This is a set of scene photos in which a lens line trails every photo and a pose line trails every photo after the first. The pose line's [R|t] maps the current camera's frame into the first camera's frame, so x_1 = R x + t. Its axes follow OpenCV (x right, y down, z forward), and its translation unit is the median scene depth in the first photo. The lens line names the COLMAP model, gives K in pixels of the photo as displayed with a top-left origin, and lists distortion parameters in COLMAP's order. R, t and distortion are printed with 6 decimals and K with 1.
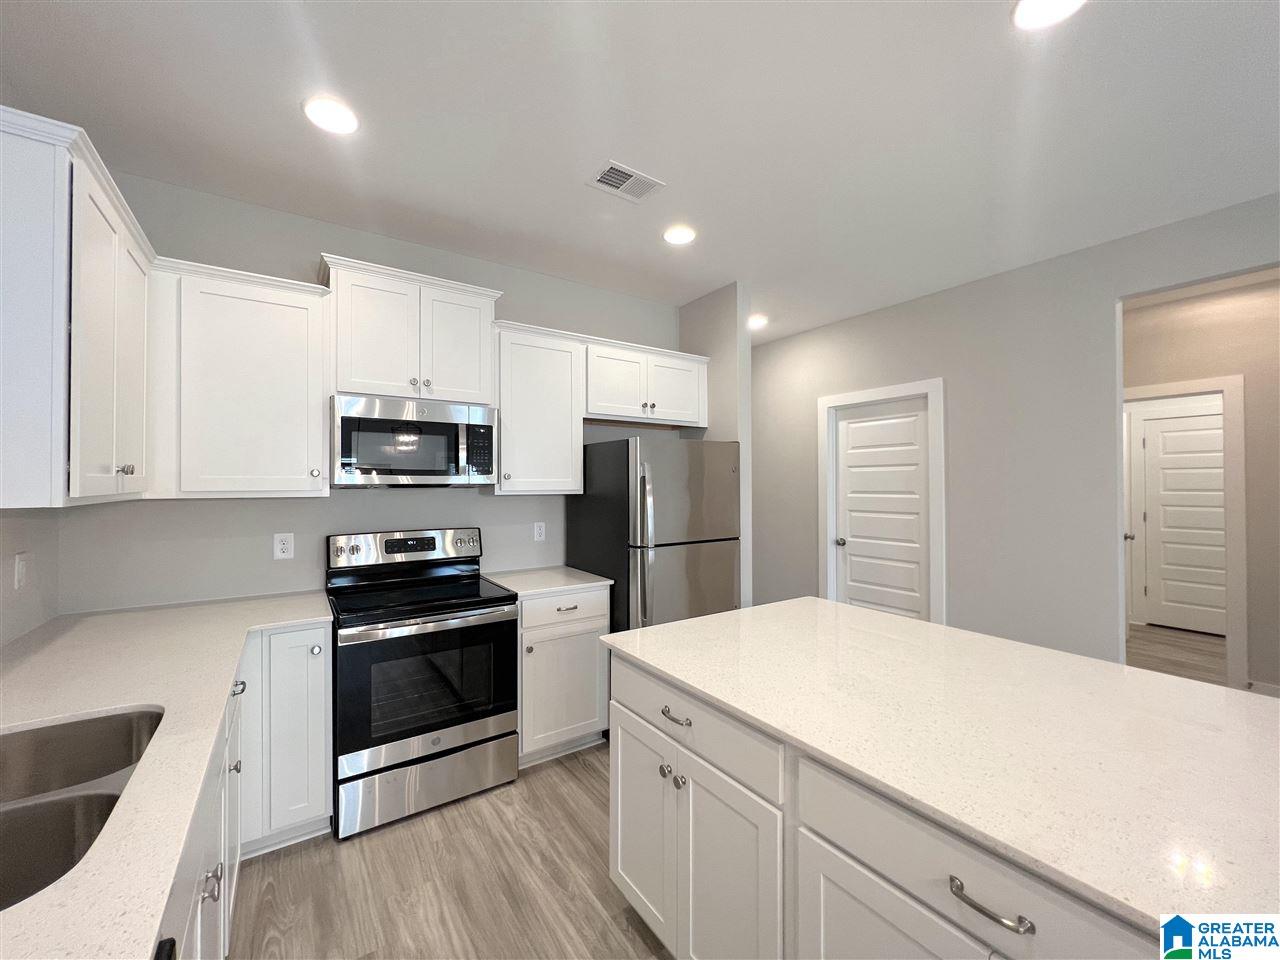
lens RADIAL K [[514.1, 0, 636.1], [0, 514.1, 479.4], [0, 0, 1]] dist [-0.001834, 0.000664]
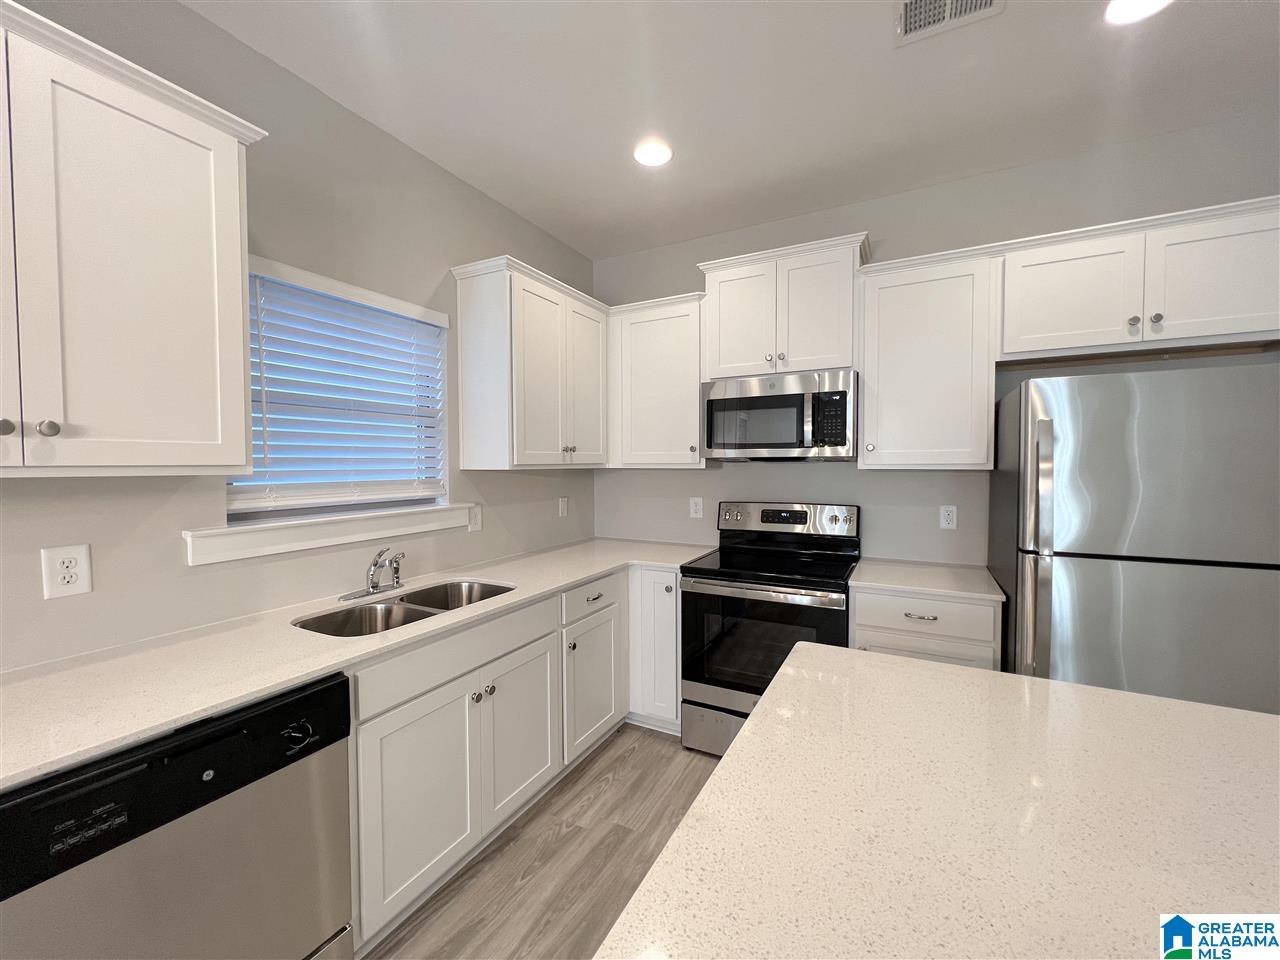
lens RADIAL K [[512.9, 0, 638.8], [0, 512.9, 479.9], [0, 0, 1]] dist [-0.004529, 0.001469]
pose [[0.468716, 0.029252, -0.882864, 0.344598], [0.011355, 0.999169, 0.039134, 0.010376], [0.883276, -0.028368, 0.467995, 0.272017]]
